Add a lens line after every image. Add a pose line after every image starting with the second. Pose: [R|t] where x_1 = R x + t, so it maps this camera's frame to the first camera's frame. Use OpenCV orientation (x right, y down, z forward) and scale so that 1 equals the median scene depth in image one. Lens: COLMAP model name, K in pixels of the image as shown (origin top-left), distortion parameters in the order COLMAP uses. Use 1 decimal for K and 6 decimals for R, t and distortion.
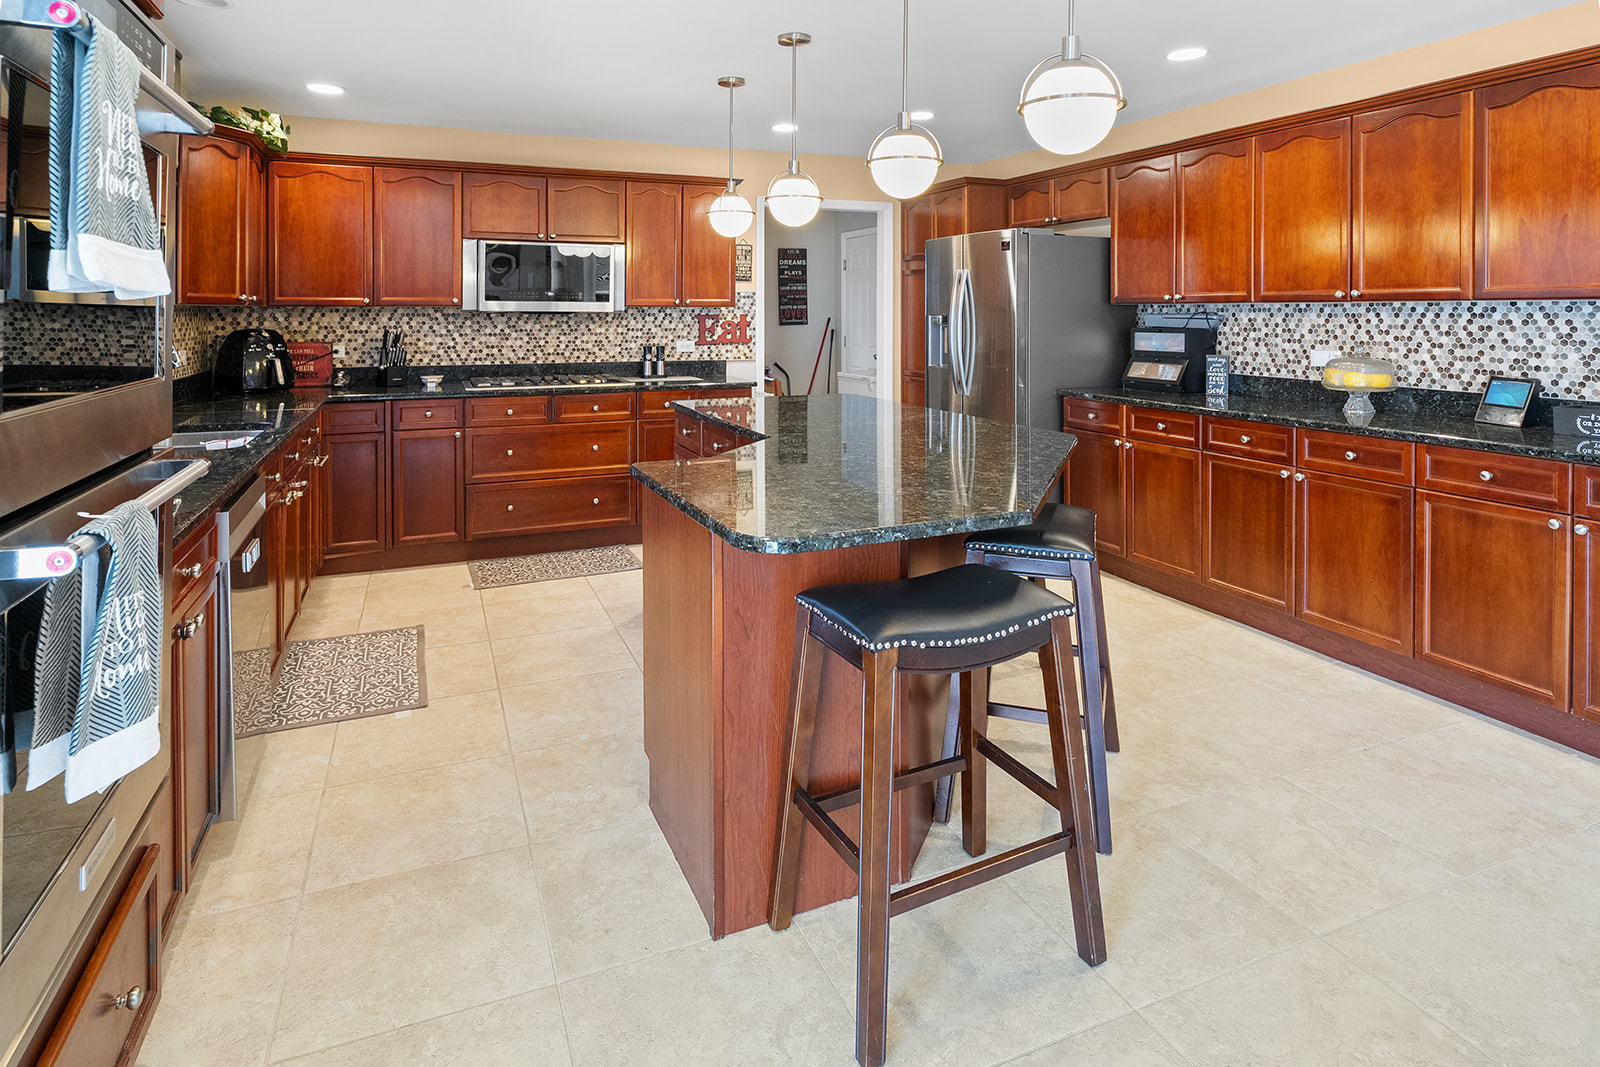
lens RADIAL K [[1252.6, 0, 800.0], [0, 1252.6, 533.5], [0, 0, 1]] dist [0.001976, 0.002742]
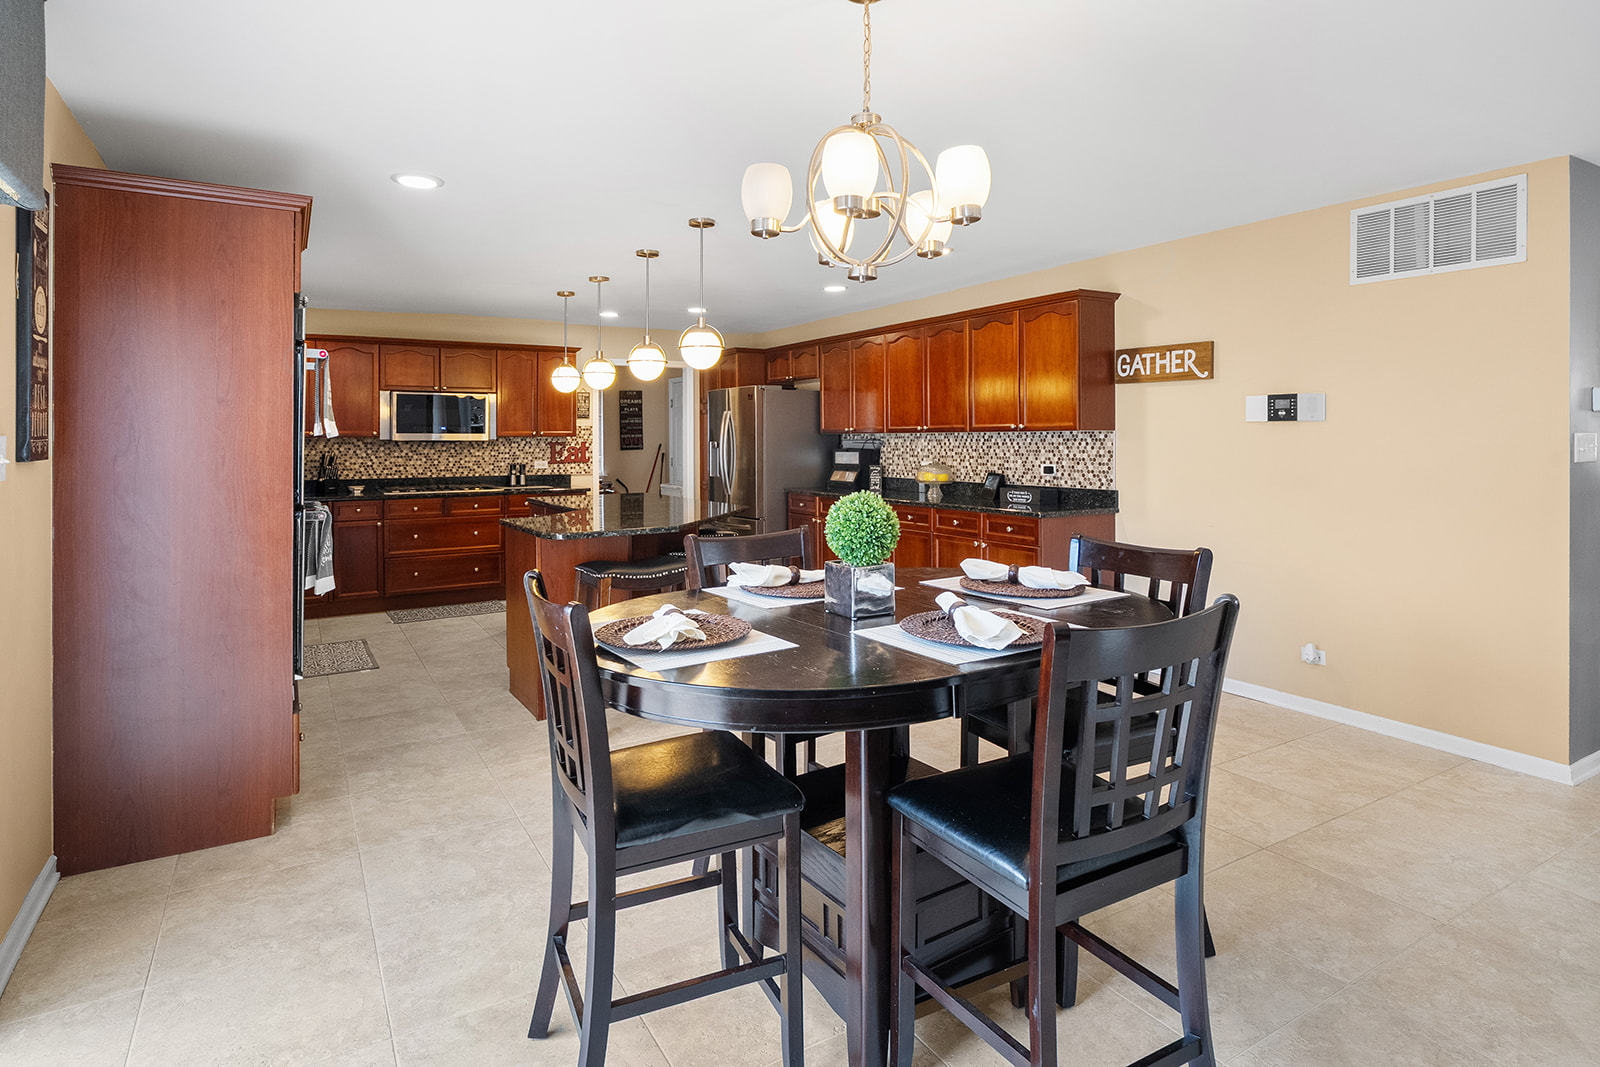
lens RADIAL K [[1183.4, 0, 800.0], [0, 1183.4, 533.5], [0, 0, 1]] dist [0.007428, 0.001127]
pose [[0.993557, -0.014144, 0.112450, 0.052076], [0.024804, 0.995266, -0.093973, 0.065822], [-0.110588, 0.096157, 0.989204, -0.372834]]
